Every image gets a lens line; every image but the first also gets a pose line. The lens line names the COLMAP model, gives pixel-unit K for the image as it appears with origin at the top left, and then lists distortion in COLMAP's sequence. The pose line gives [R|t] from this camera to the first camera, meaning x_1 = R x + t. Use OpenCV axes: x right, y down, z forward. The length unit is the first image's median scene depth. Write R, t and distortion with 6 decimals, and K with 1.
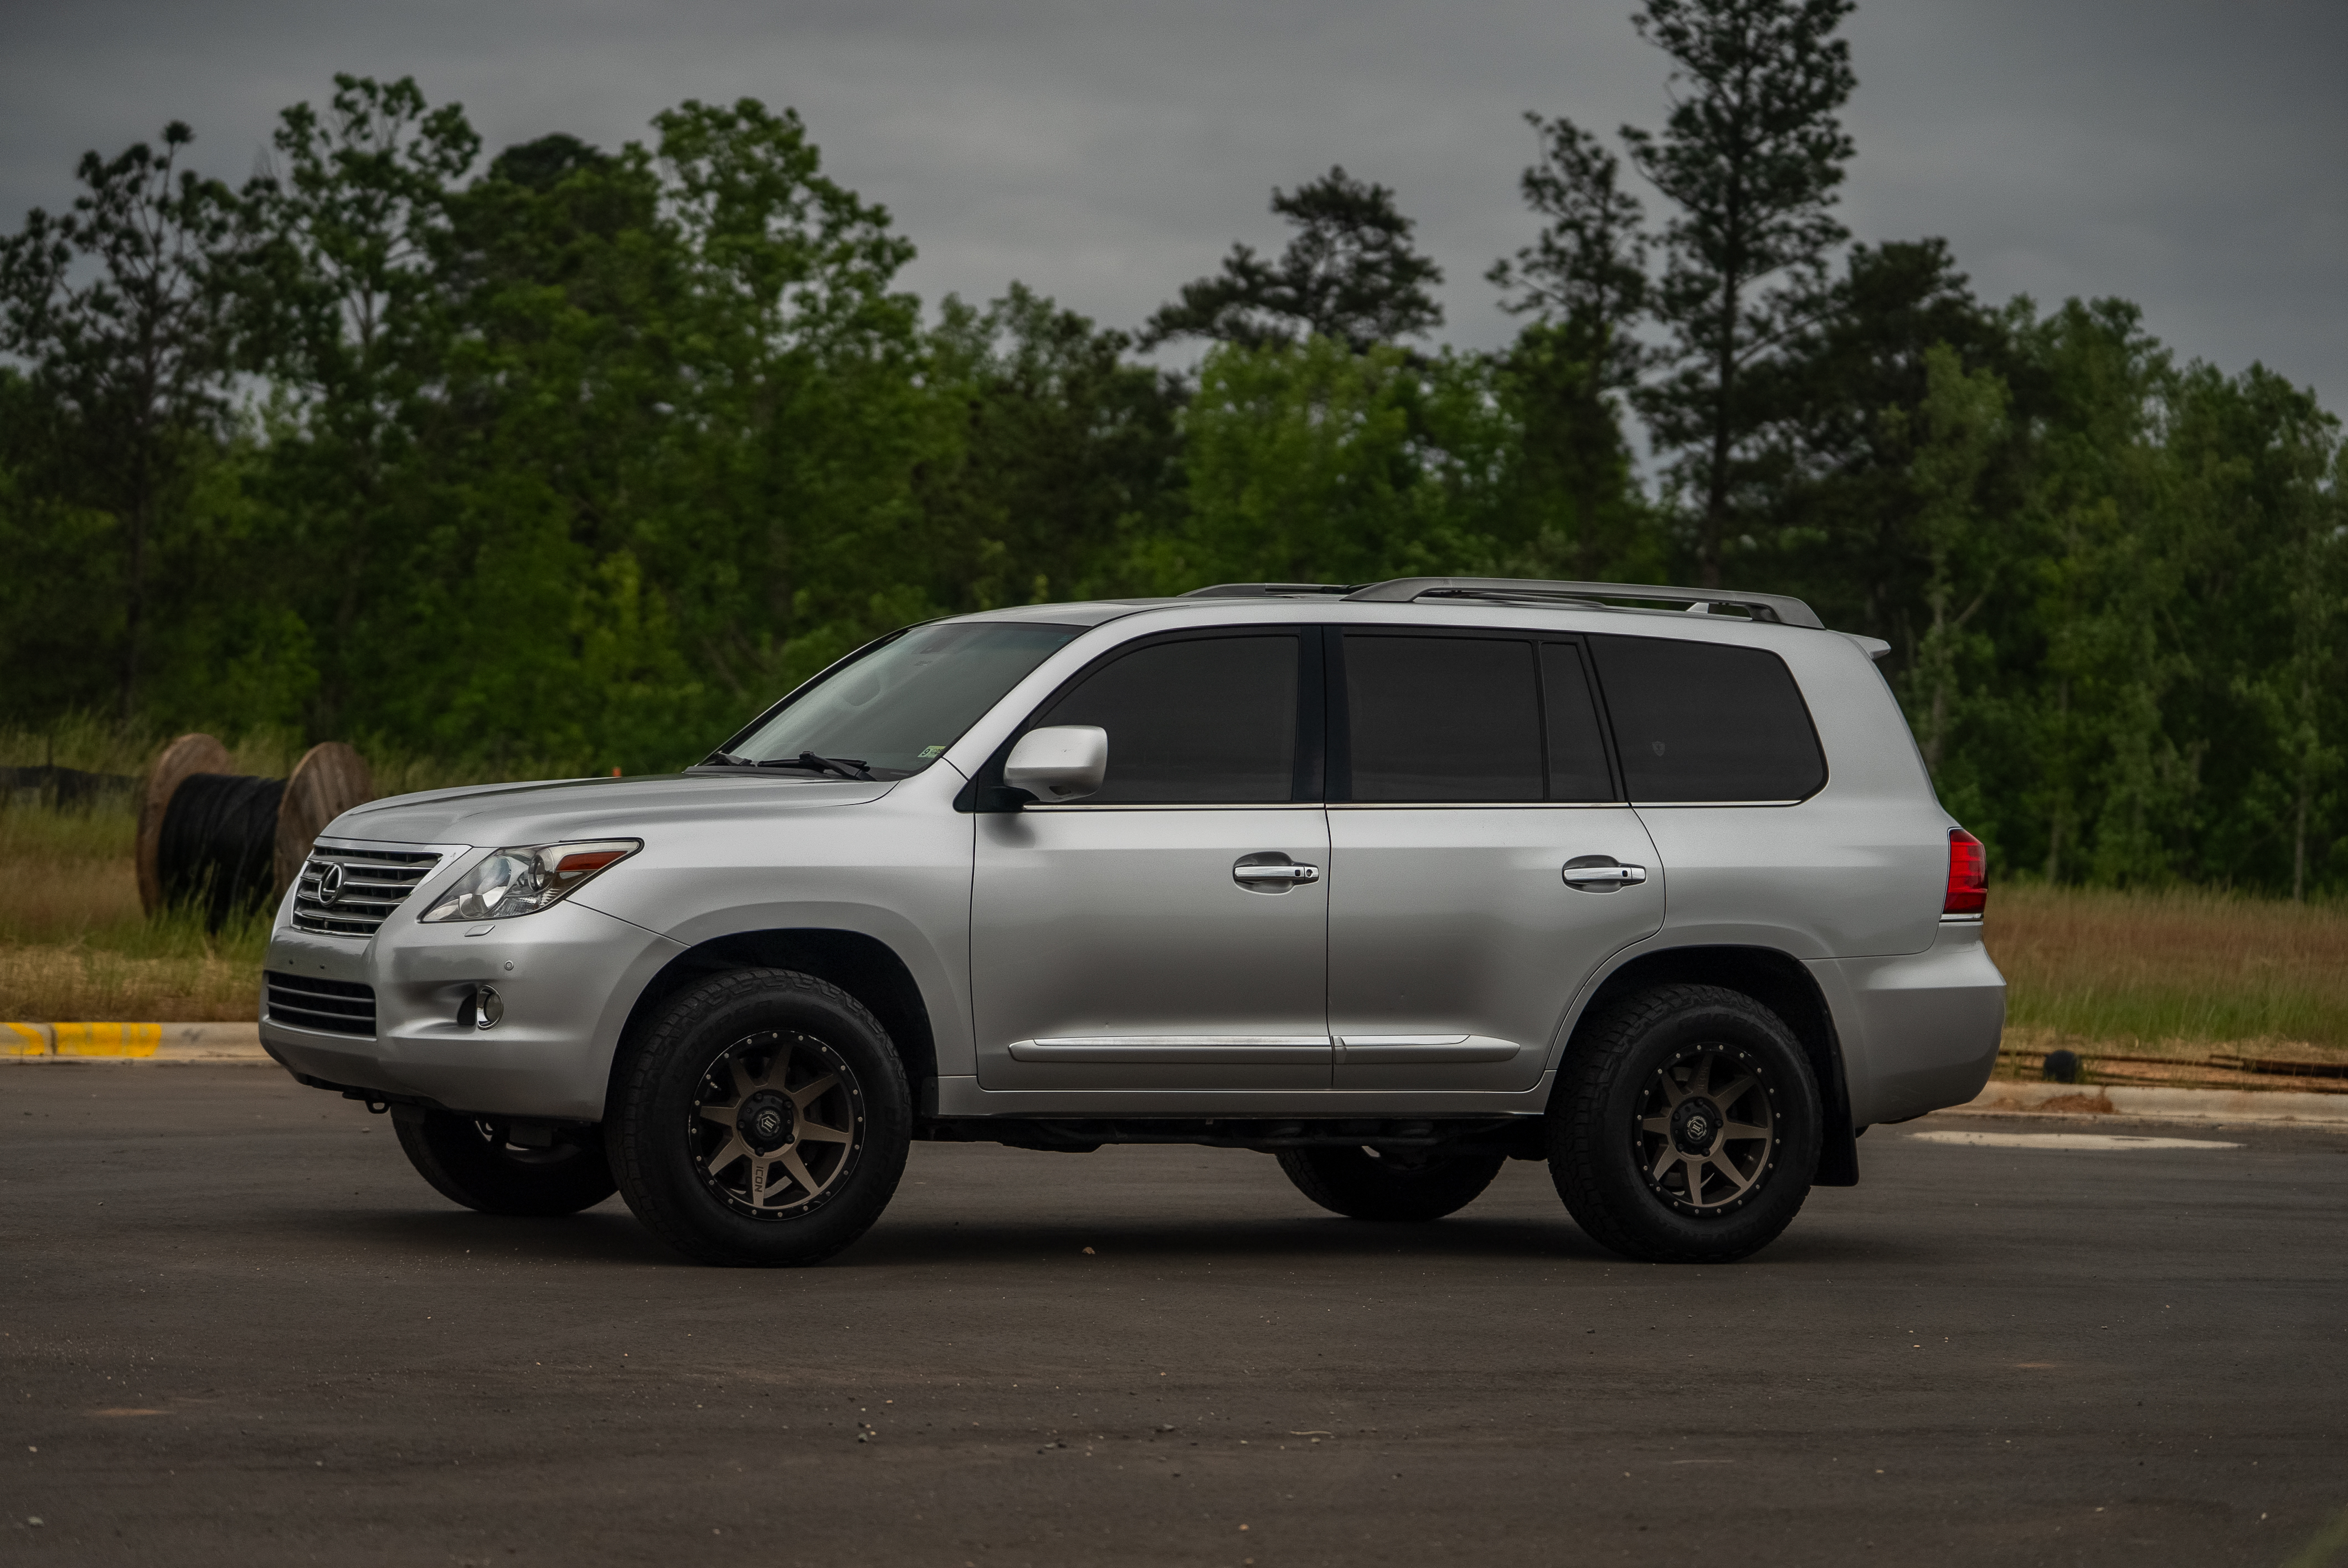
lens RADIAL K [[5960.0, 0, 1174.0], [0, 5960.0, 784.0], [0, 0, 1]] dist [-0.007859, -0.190259]
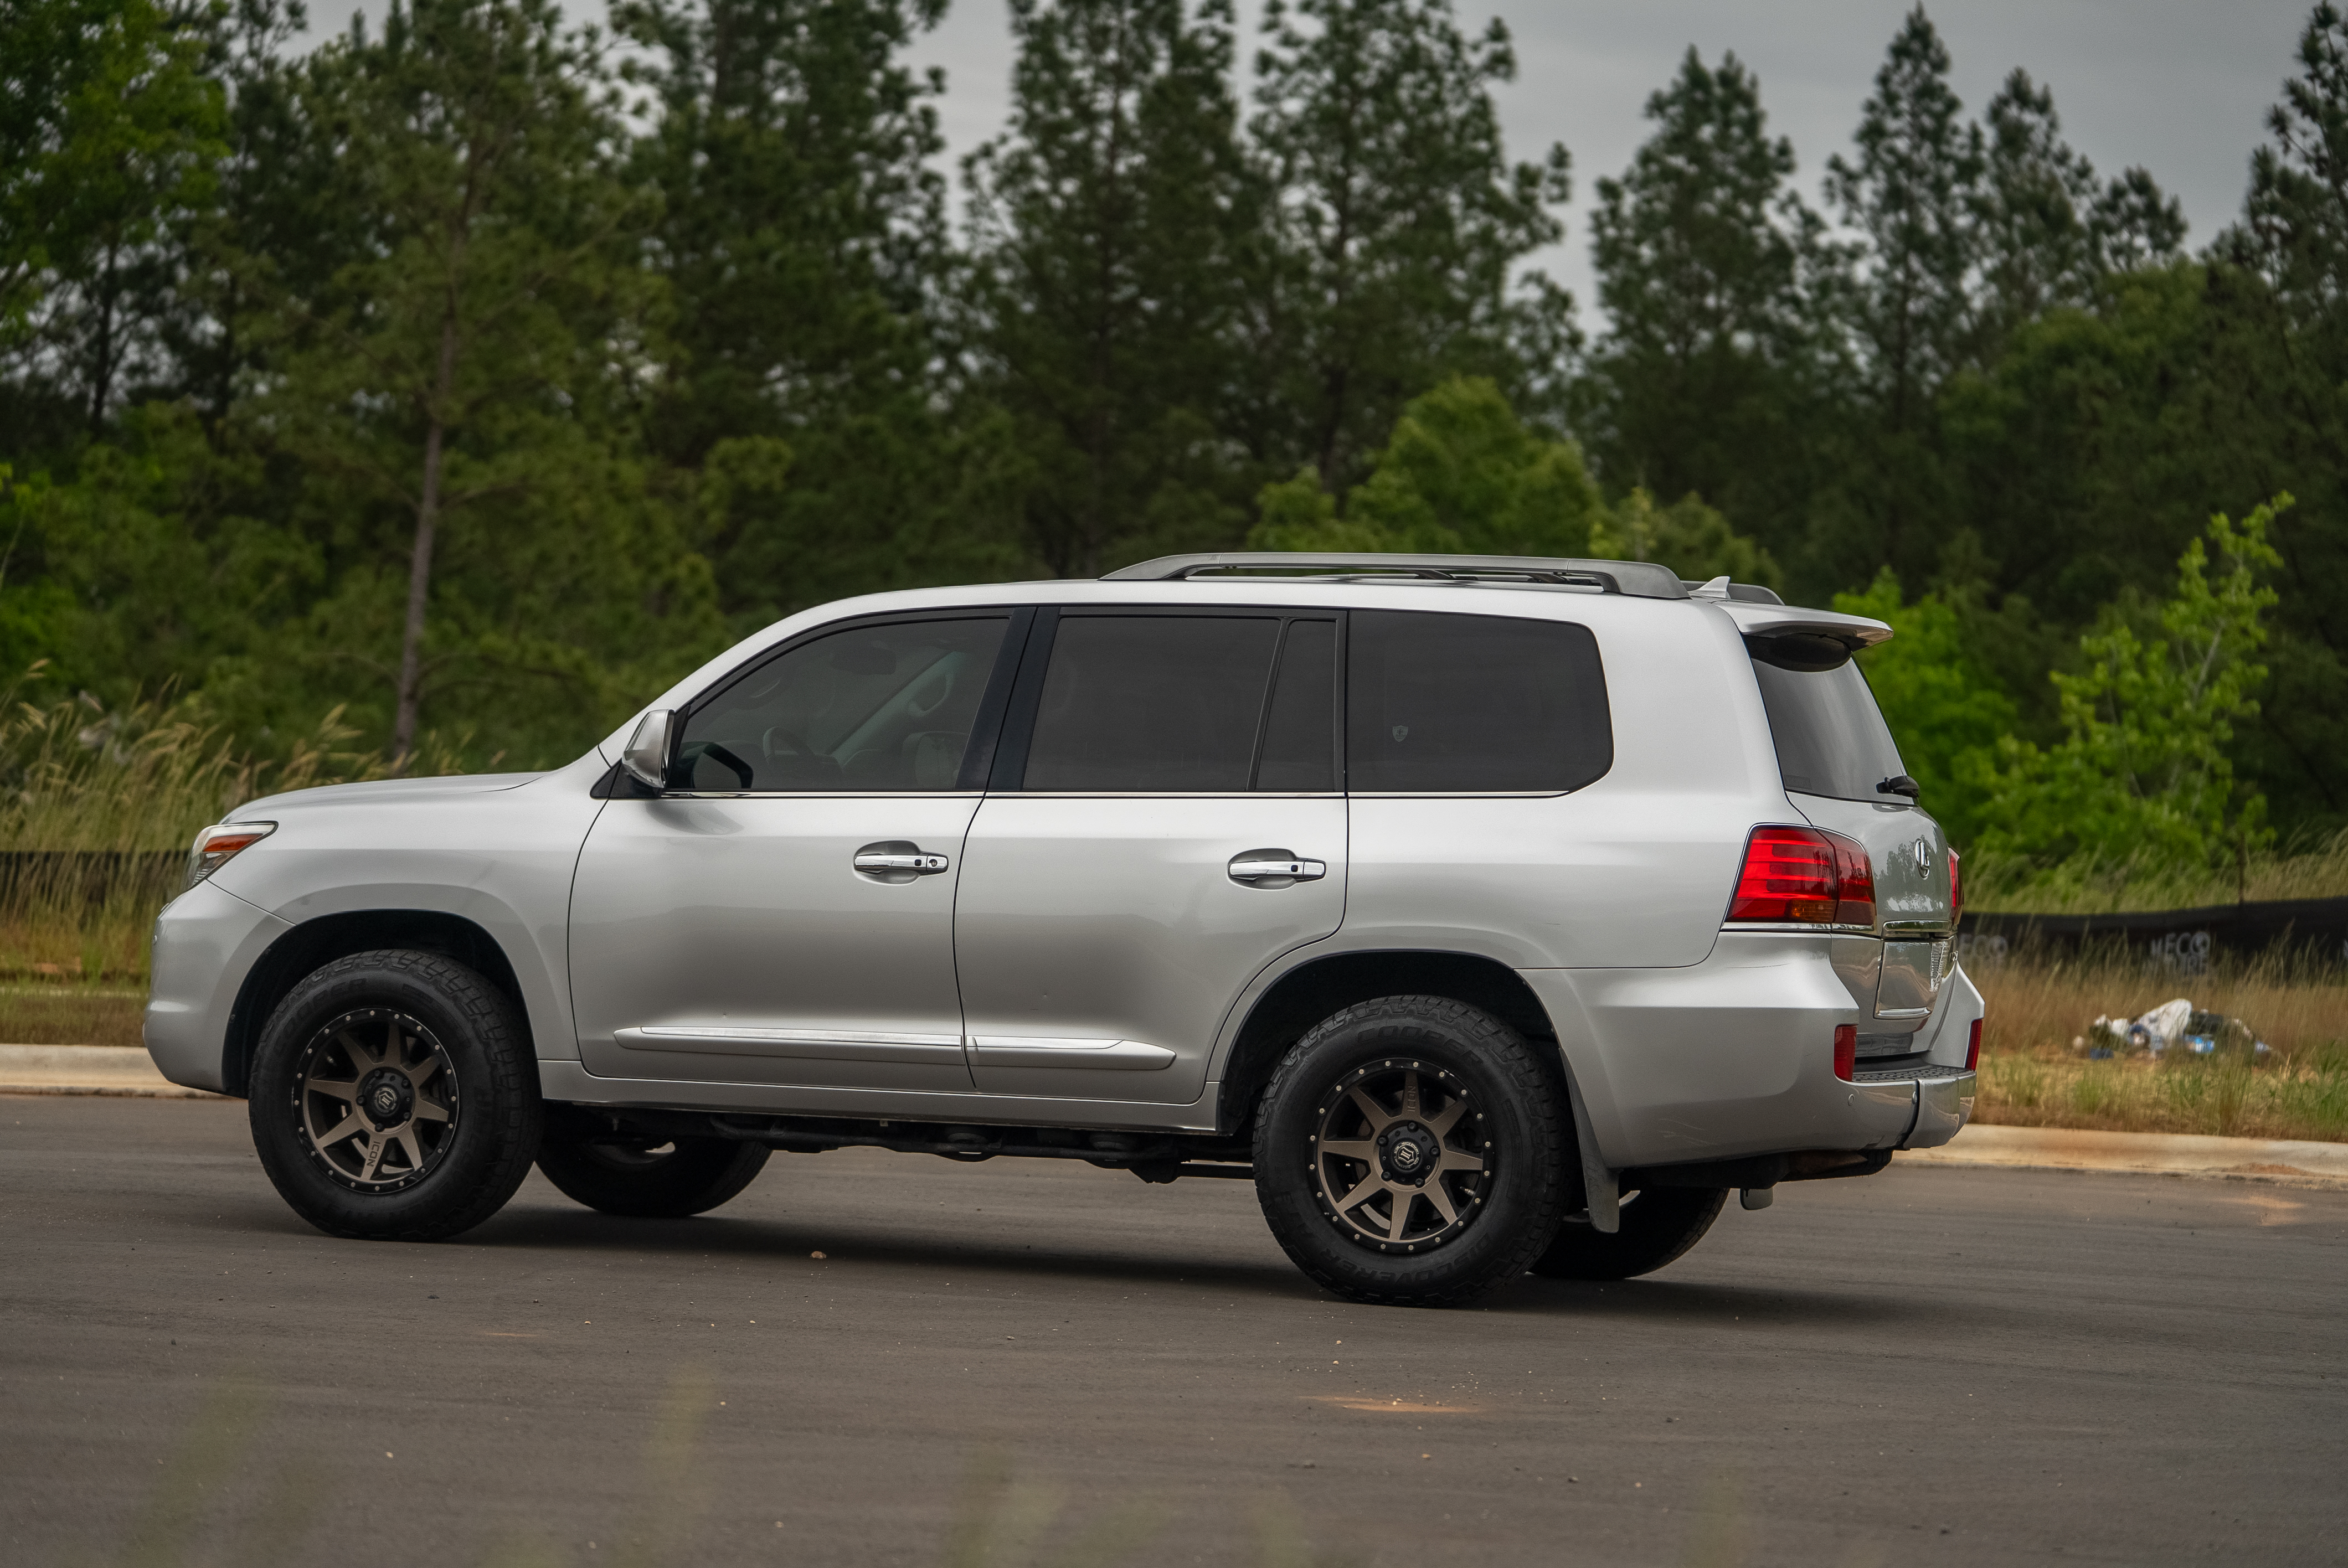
lens RADIAL K [[6617.1, 0, 927.5], [0, 6617.1, 783.3], [0, 0, 1]] dist [0.032459, -0.147177]
pose [[0.676227, -0.013488, -0.736570, 0.792952], [-0.013298, 0.999446, -0.030510, 0.034100], [0.736573, 0.030426, 0.675673, 0.280267]]
